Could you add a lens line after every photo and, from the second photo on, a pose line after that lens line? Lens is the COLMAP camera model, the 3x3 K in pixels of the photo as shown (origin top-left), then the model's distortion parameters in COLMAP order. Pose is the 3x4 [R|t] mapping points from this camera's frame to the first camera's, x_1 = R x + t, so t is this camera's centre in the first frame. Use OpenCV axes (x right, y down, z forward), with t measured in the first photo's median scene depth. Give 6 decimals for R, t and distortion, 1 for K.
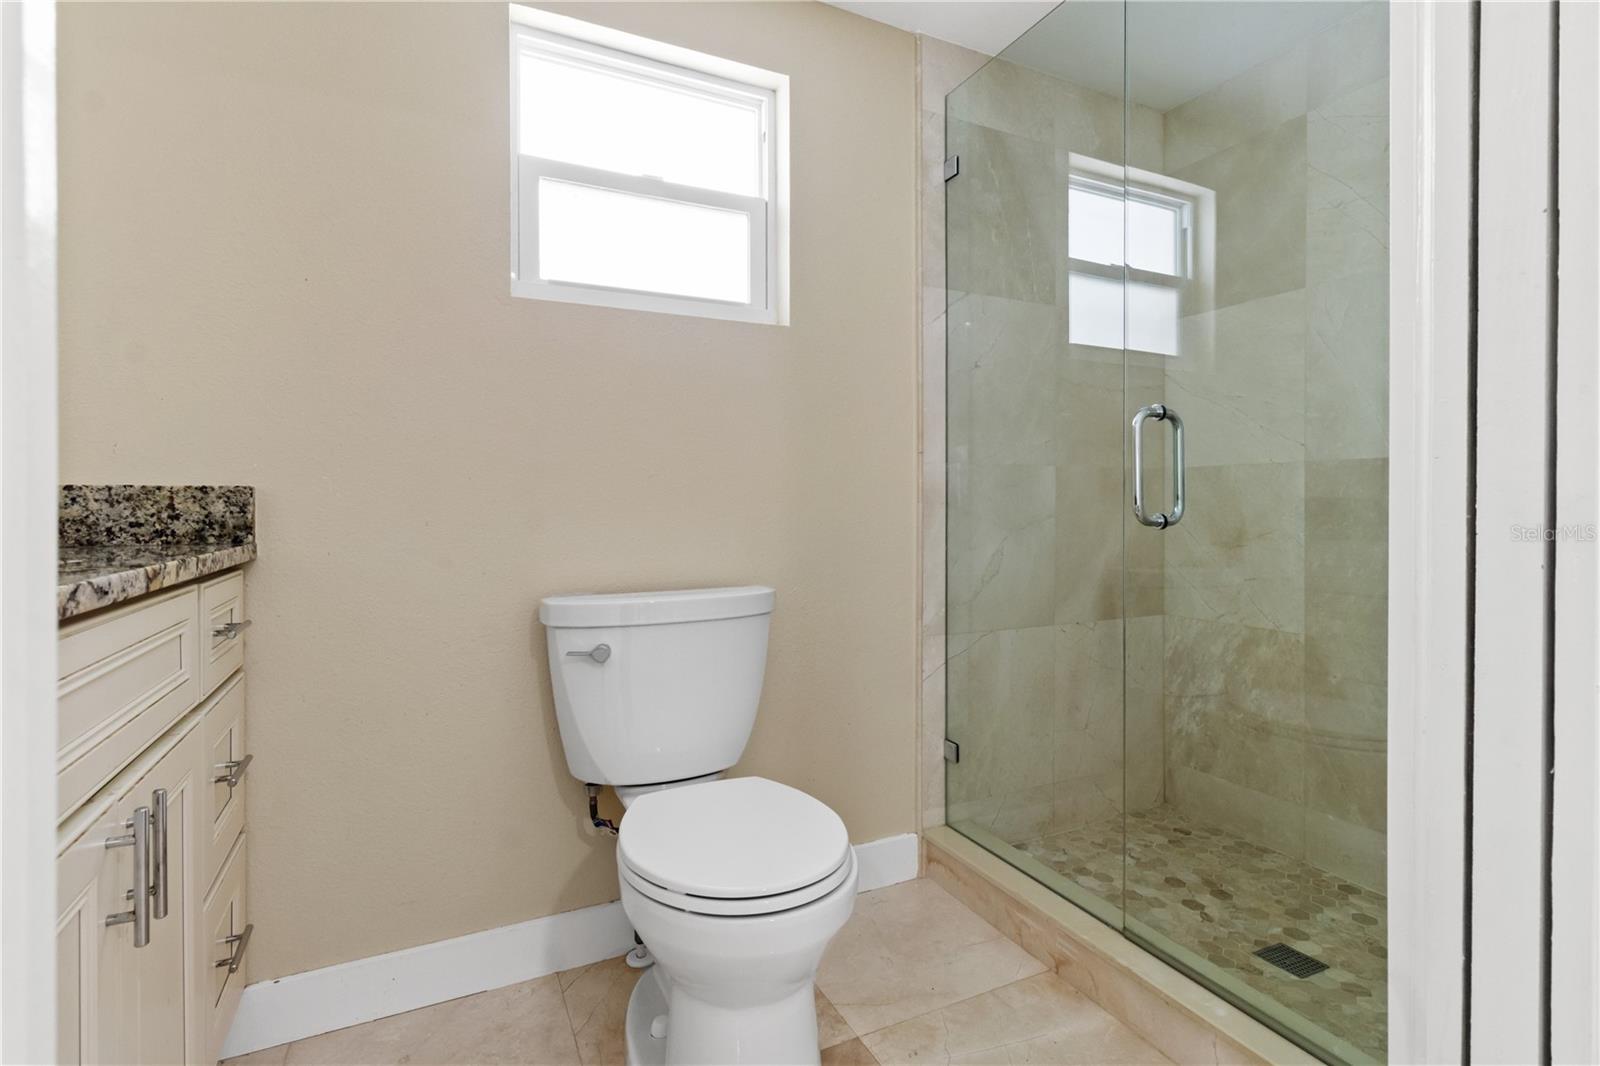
lens RADIAL K [[762.1, 0, 804.7], [0, 762.1, 521.3], [0, 0, 1]] dist [0.001933, 0.000038]
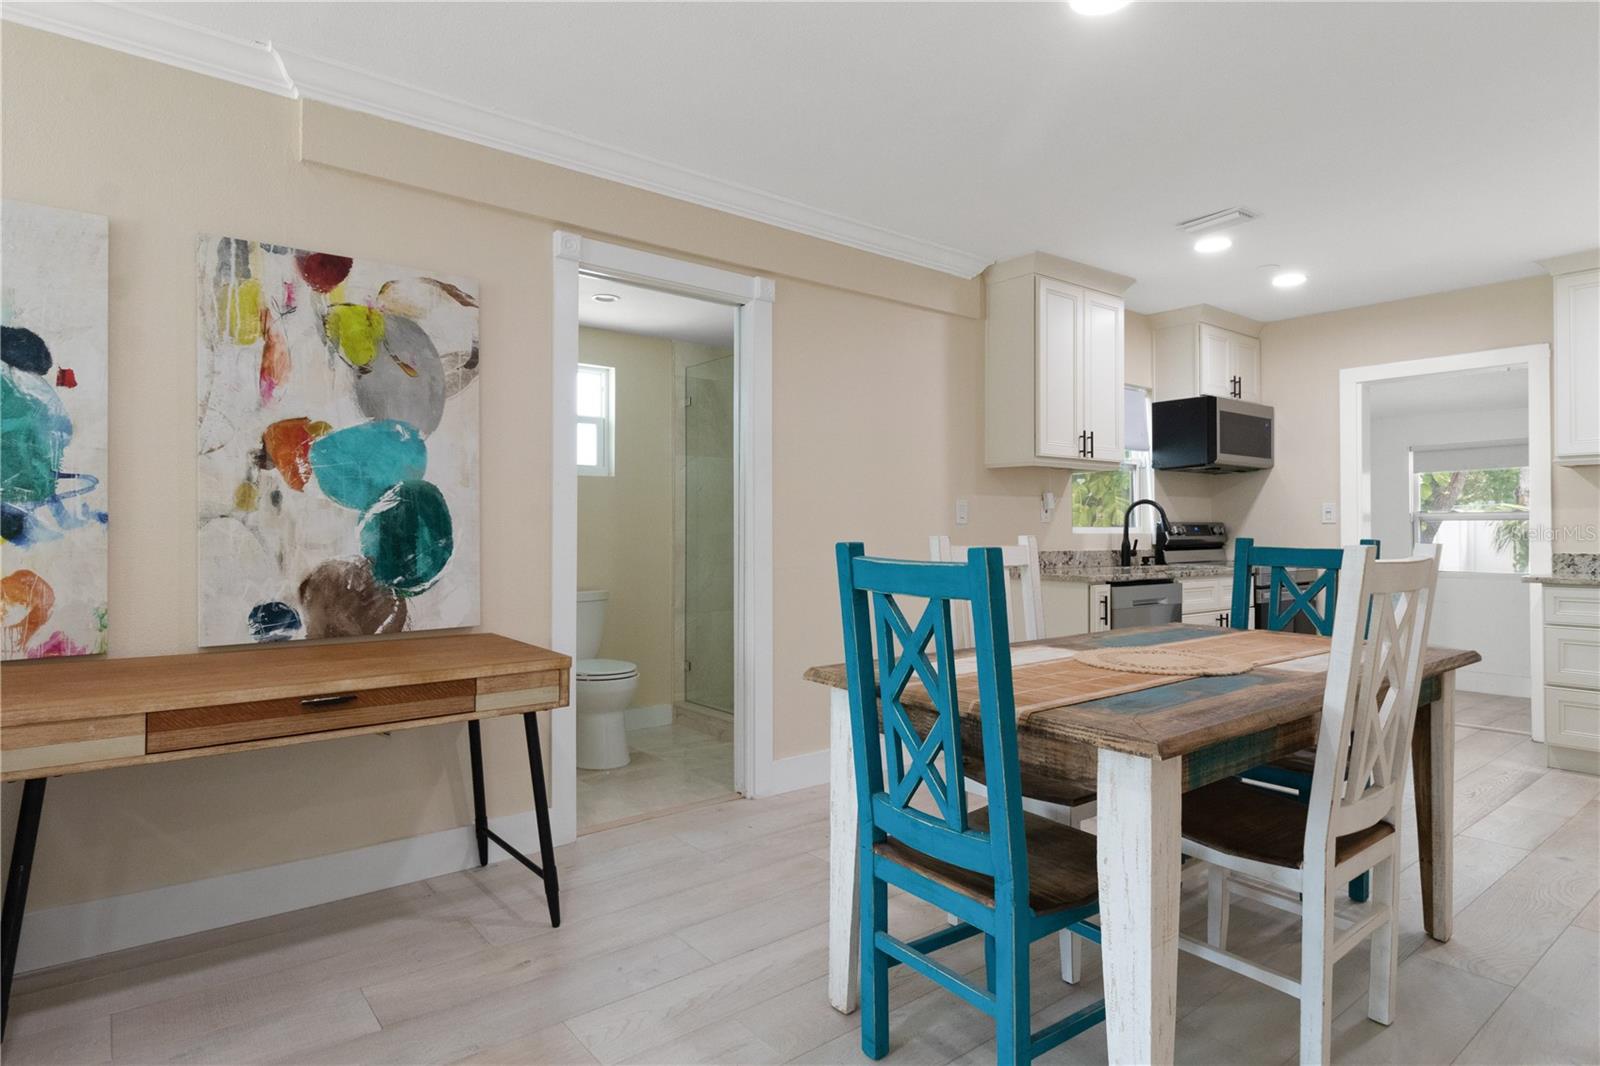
lens RADIAL K [[878.3, 0, 794.4], [0, 878.3, 521.3], [0, 0, 1]] dist [0.000053, 0.000273]
pose [[0.973069, 0.003984, 0.230480, -0.093020], [-0.001077, 0.999918, -0.012737, -0.082926], [-0.230512, 0.012146, 0.972994, -1.534662]]
